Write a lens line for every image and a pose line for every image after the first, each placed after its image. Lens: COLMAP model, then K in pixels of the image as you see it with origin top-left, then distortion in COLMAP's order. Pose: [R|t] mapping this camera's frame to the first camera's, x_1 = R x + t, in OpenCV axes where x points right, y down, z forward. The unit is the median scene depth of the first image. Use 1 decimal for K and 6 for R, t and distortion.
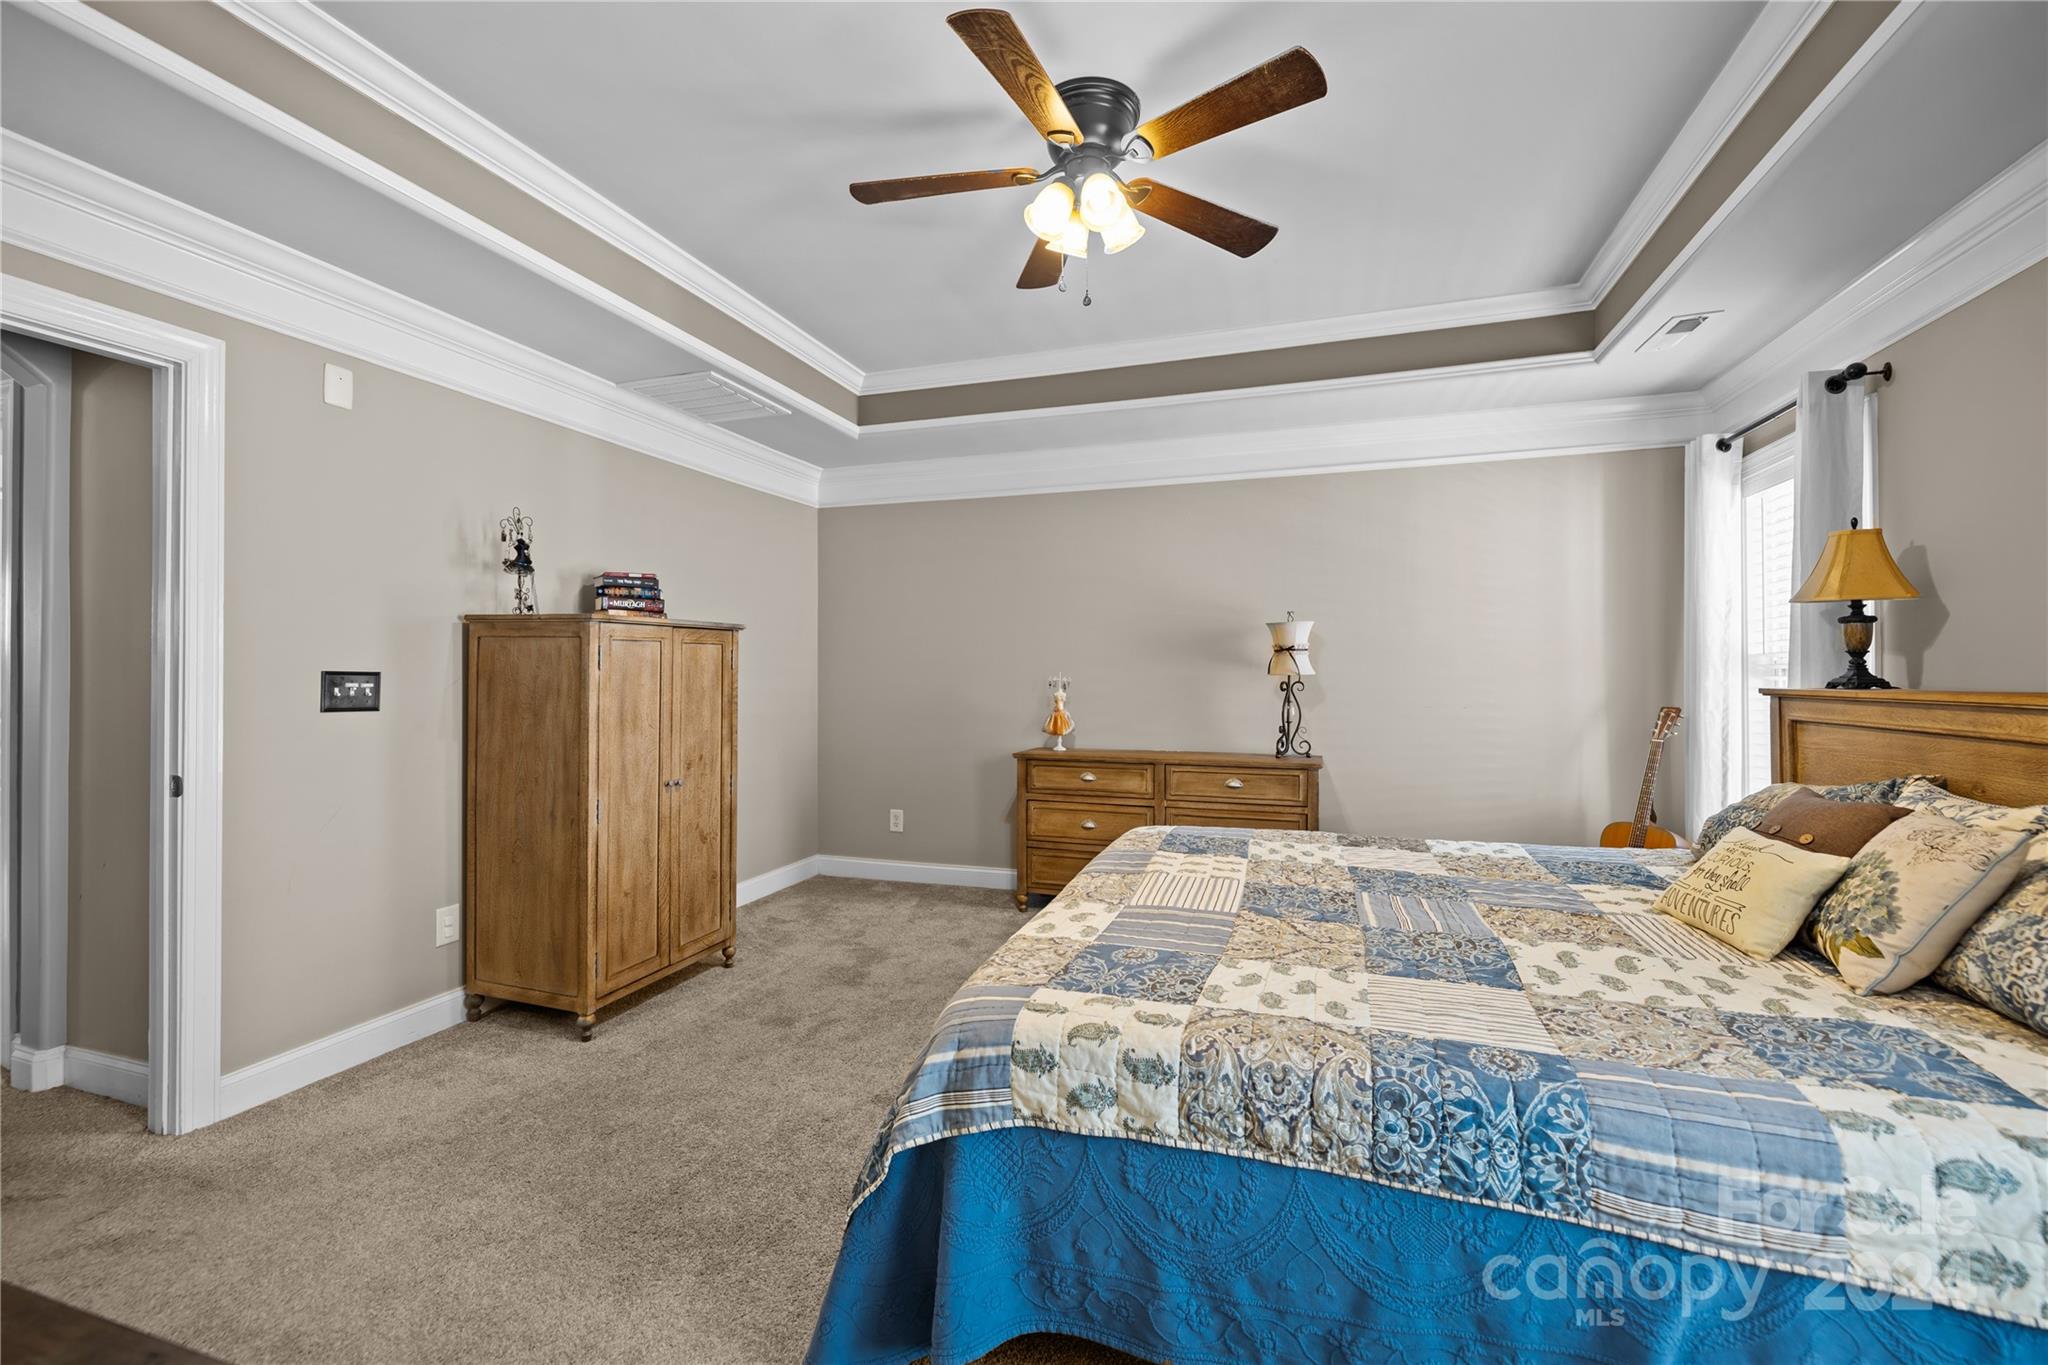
lens RADIAL K [[859.9, 0, 1030.6], [0, 859.9, 679.5], [0, 0, 1]] dist [0.002977, -0.000809]
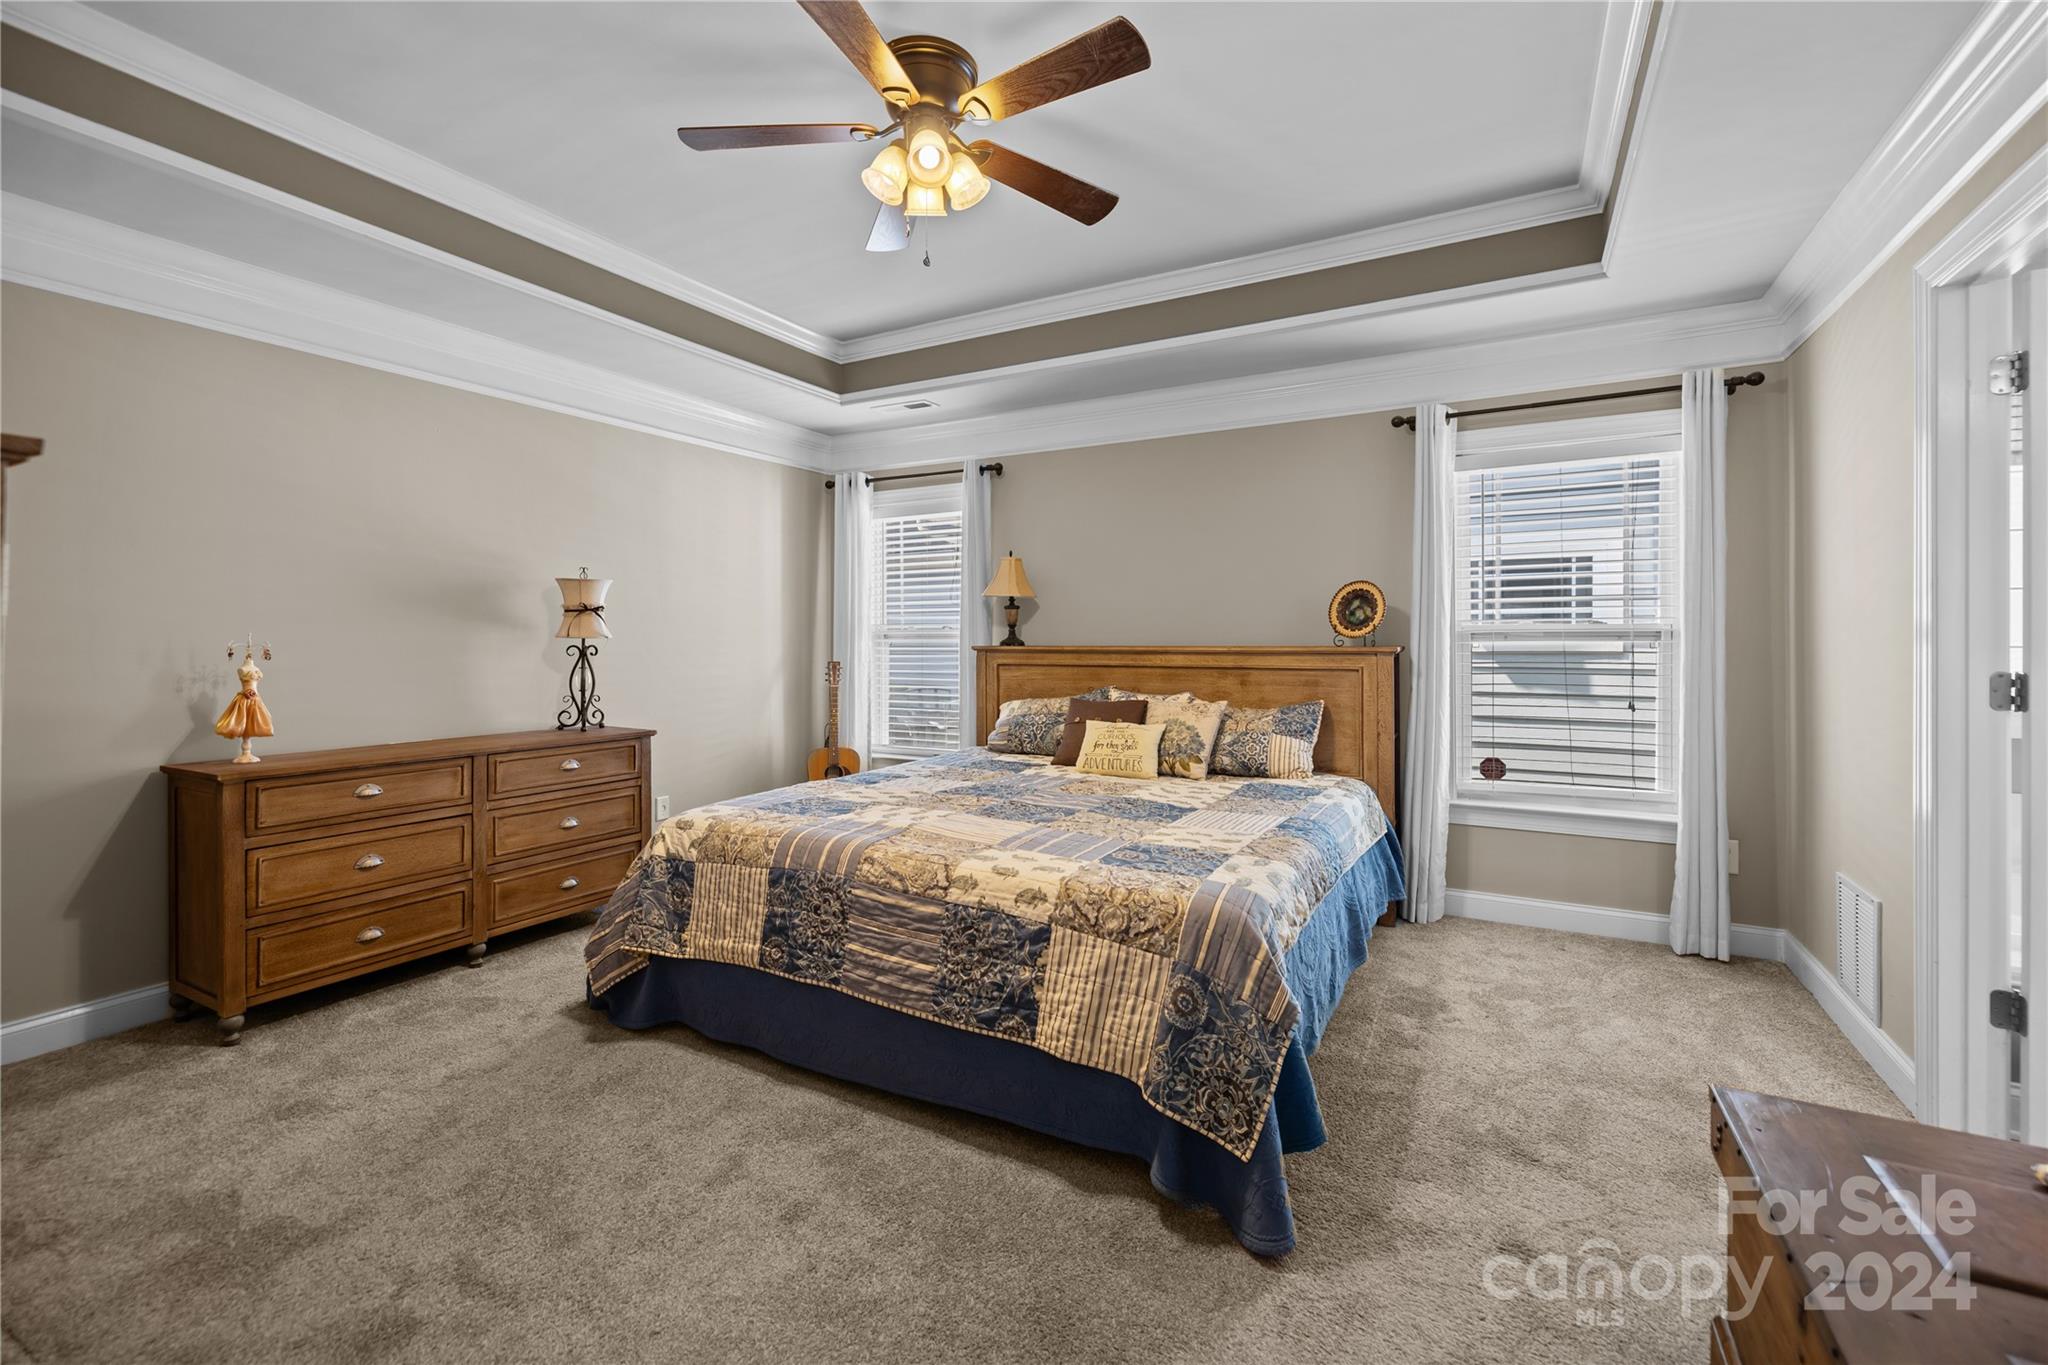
lens RADIAL K [[859.9, 0, 1013.4], [0, 859.9, 639.8], [0, 0, 1]] dist [0.002977, -0.000809]
pose [[0.212146, 0.001839, 0.977236, -0.572593], [0.007044, 0.999969, -0.003411, 0.003164], [-0.977213, 0.007607, 0.212127, 0.445604]]
